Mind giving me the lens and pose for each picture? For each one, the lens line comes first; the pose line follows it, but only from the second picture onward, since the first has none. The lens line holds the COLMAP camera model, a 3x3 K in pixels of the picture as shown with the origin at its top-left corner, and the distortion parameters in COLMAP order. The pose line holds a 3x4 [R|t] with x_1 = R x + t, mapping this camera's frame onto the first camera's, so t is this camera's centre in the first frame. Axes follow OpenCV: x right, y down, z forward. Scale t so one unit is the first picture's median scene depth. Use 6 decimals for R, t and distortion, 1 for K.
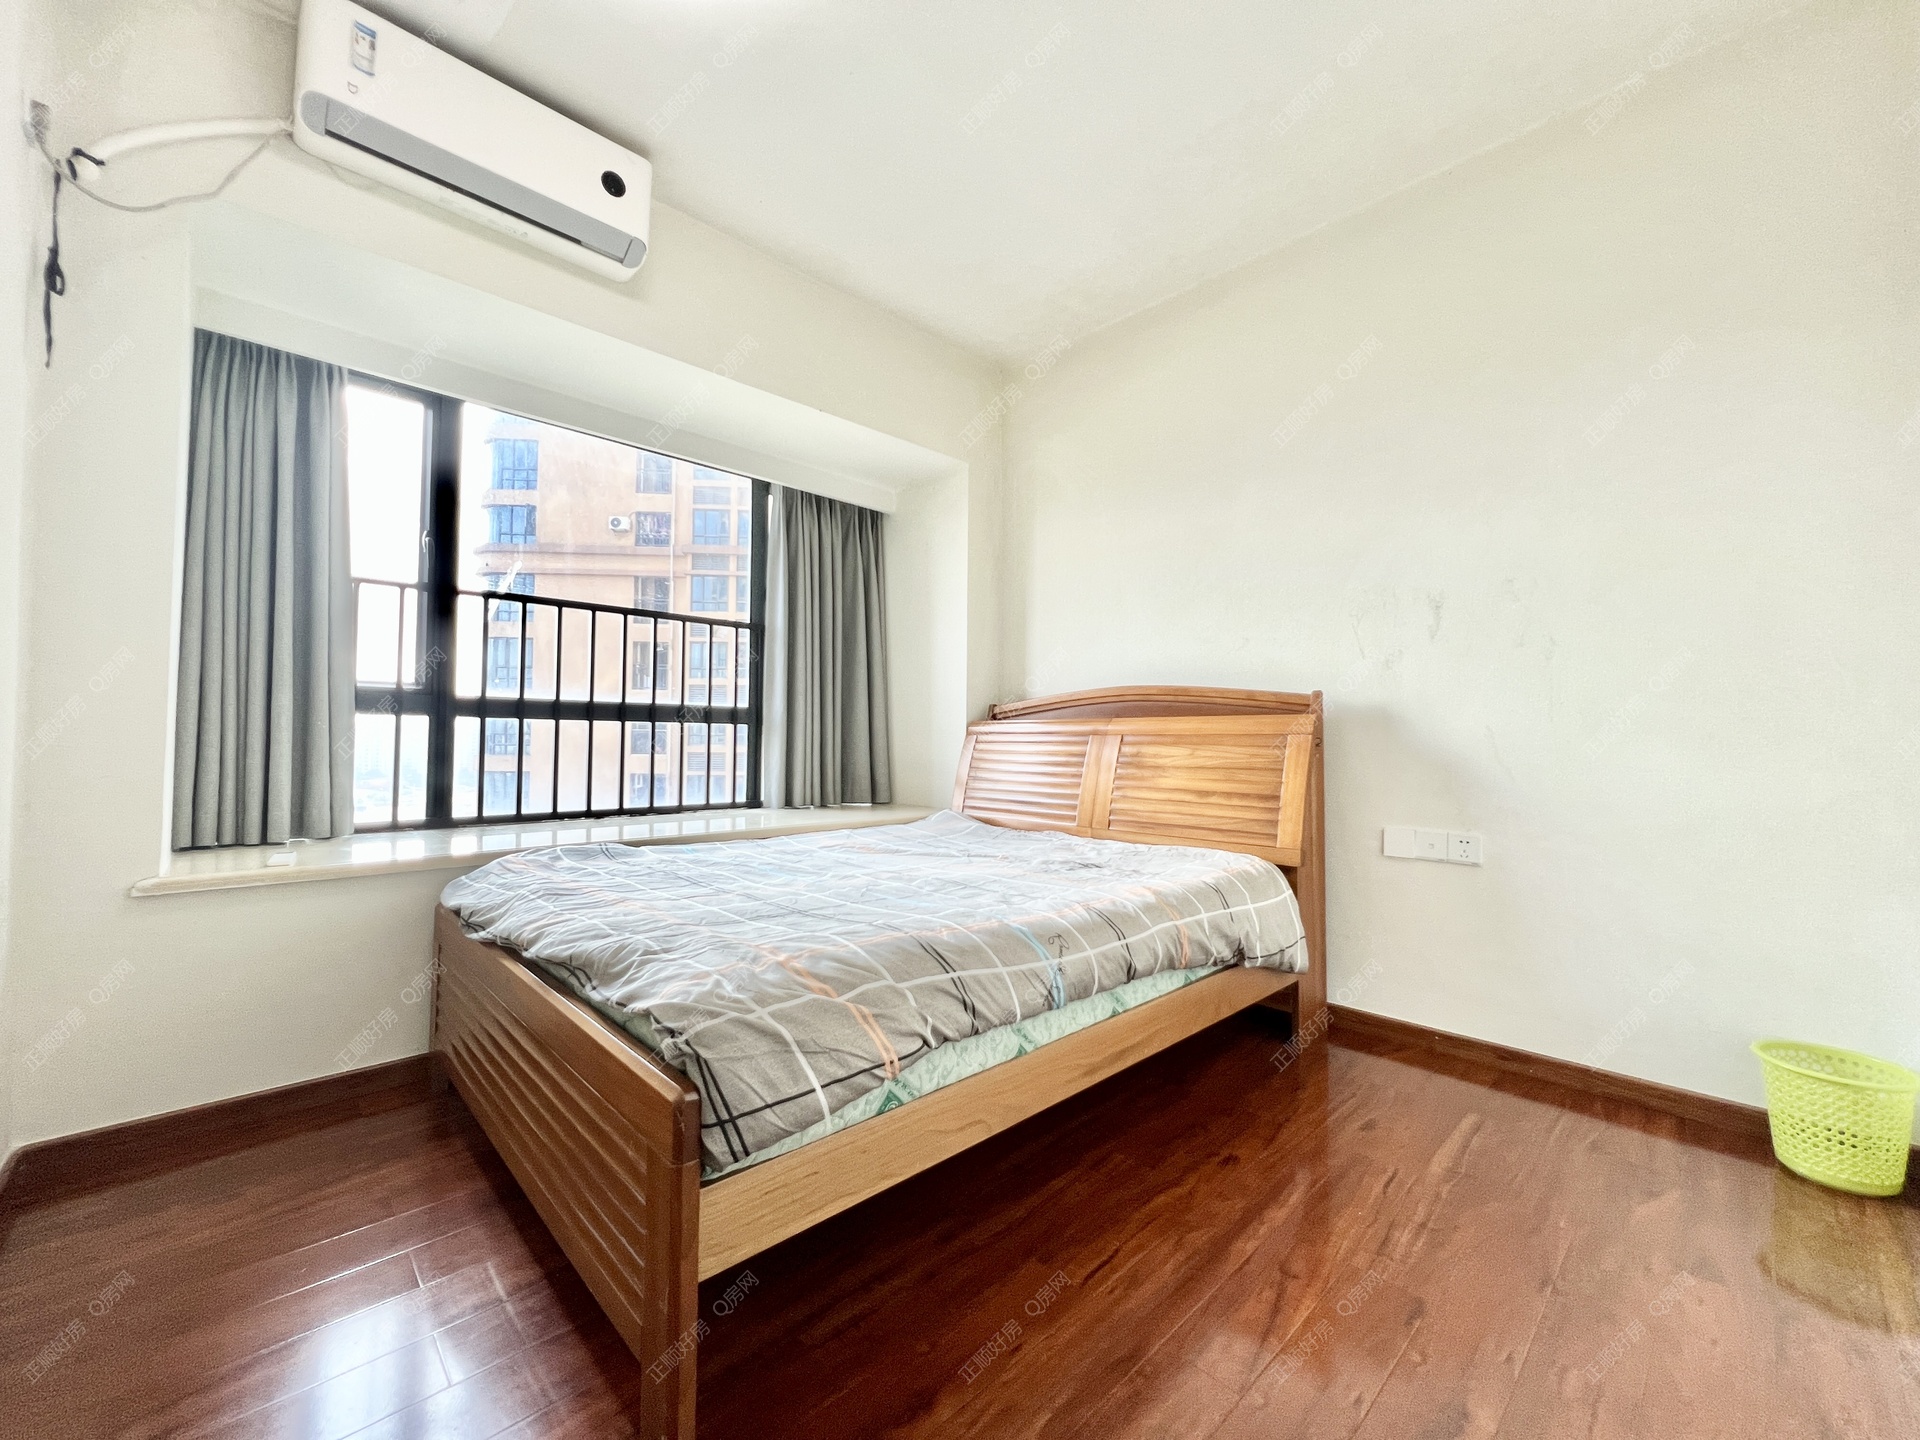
lens RADIAL K [[767.3, 0, 960.0], [0, 767.3, 720.0], [0, 0, 1]] dist [0.001644, 0.000564]
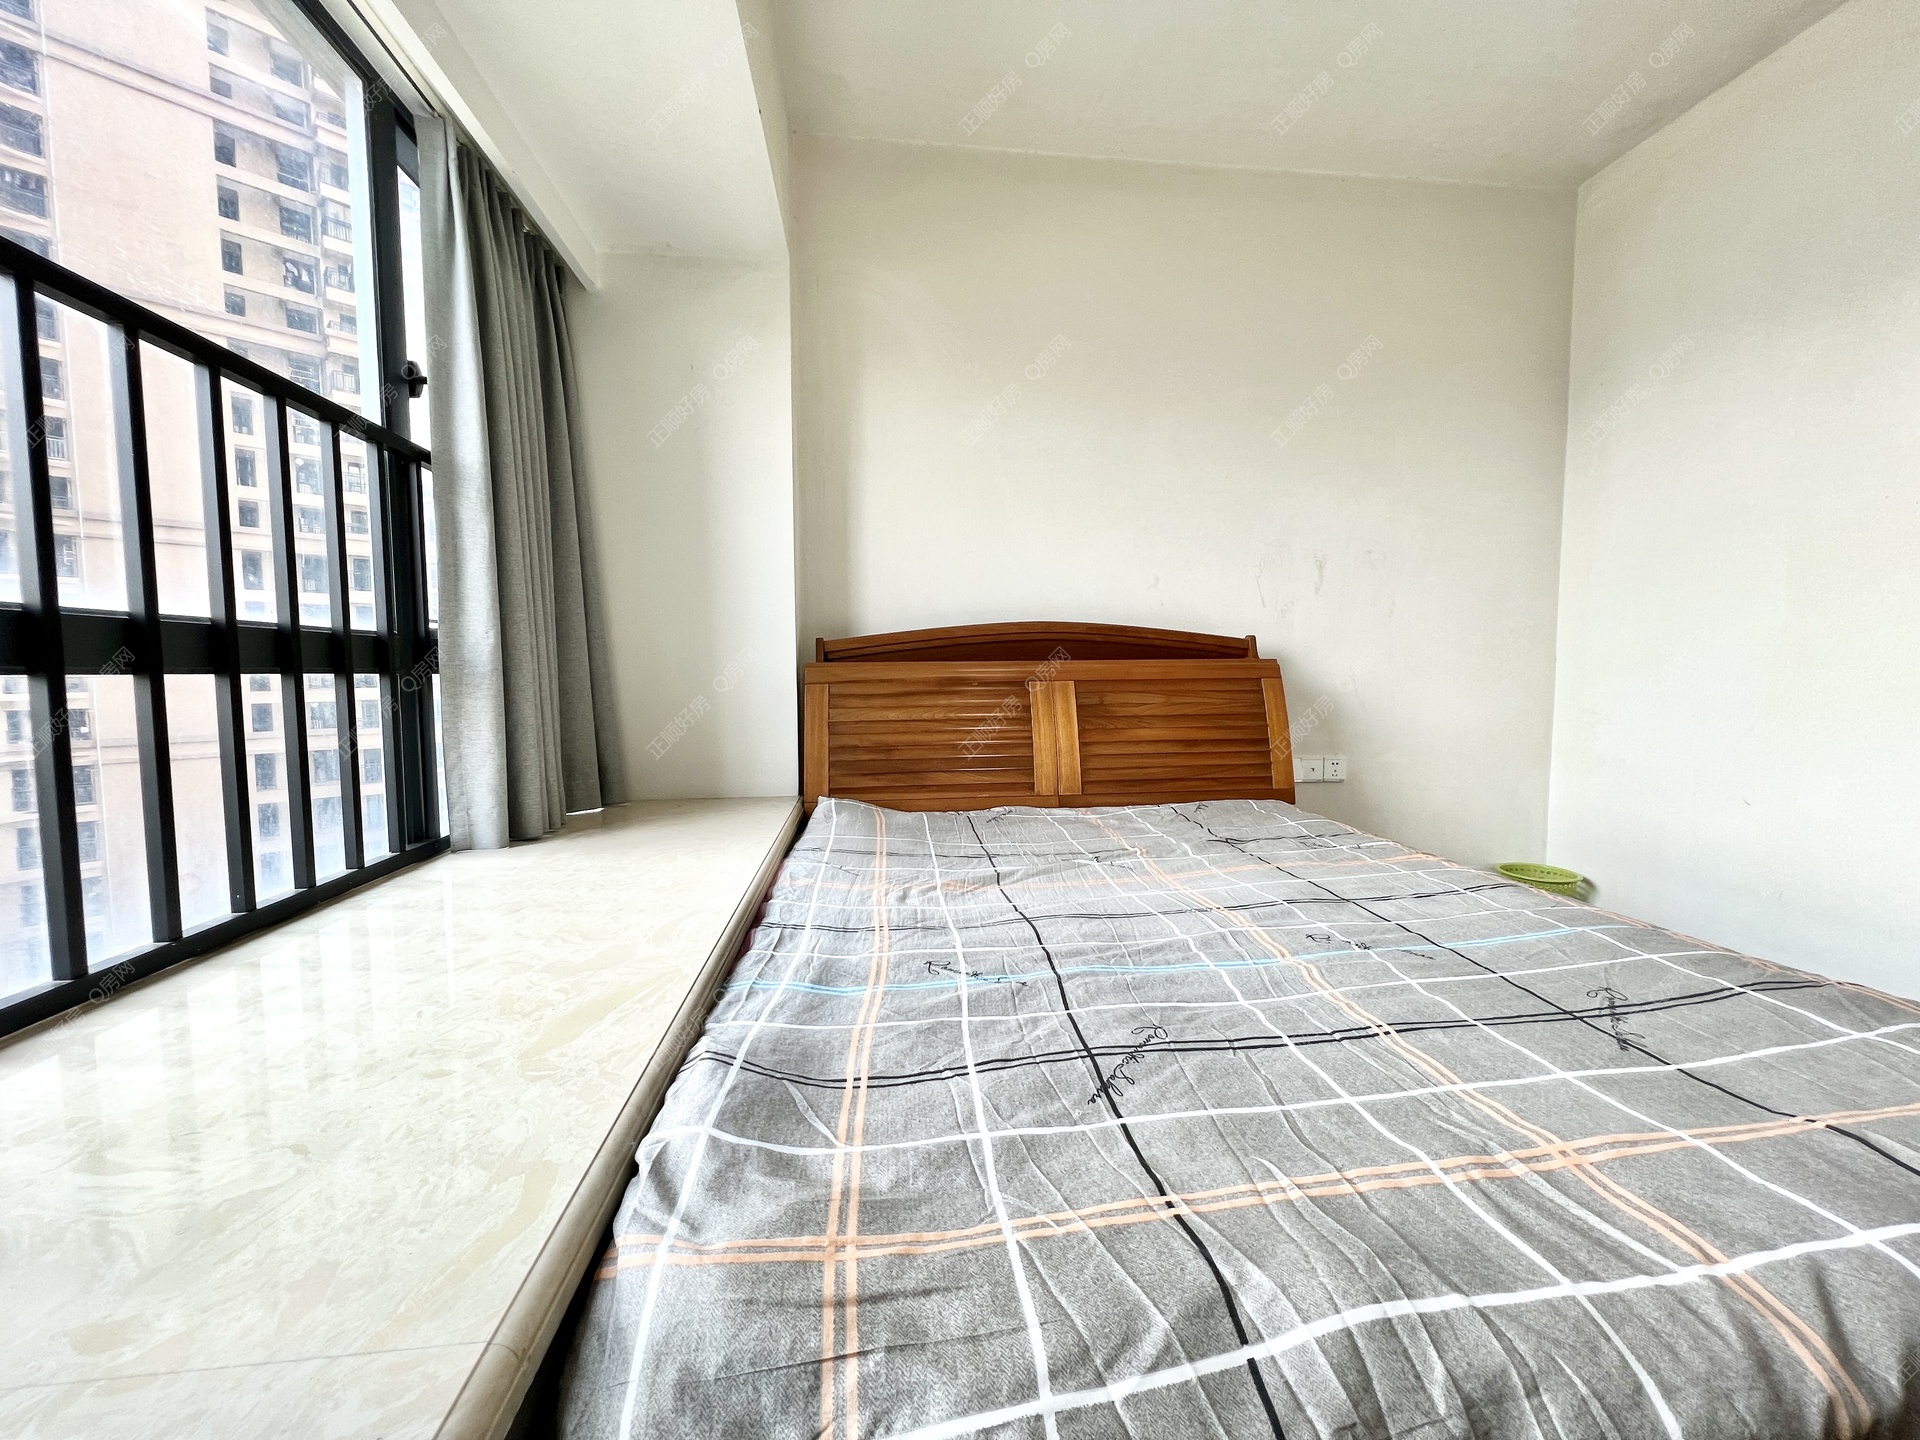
lens RADIAL K [[767.3, 0, 960.0], [0, 767.3, 720.0], [0, 0, 1]] dist [0.001644, 0.000564]
pose [[0.579117, -0.065544, 0.812605, -0.467299], [-0.009846, 0.996128, 0.087364, -0.008011], [-0.815185, -0.058595, 0.576229, 0.540305]]
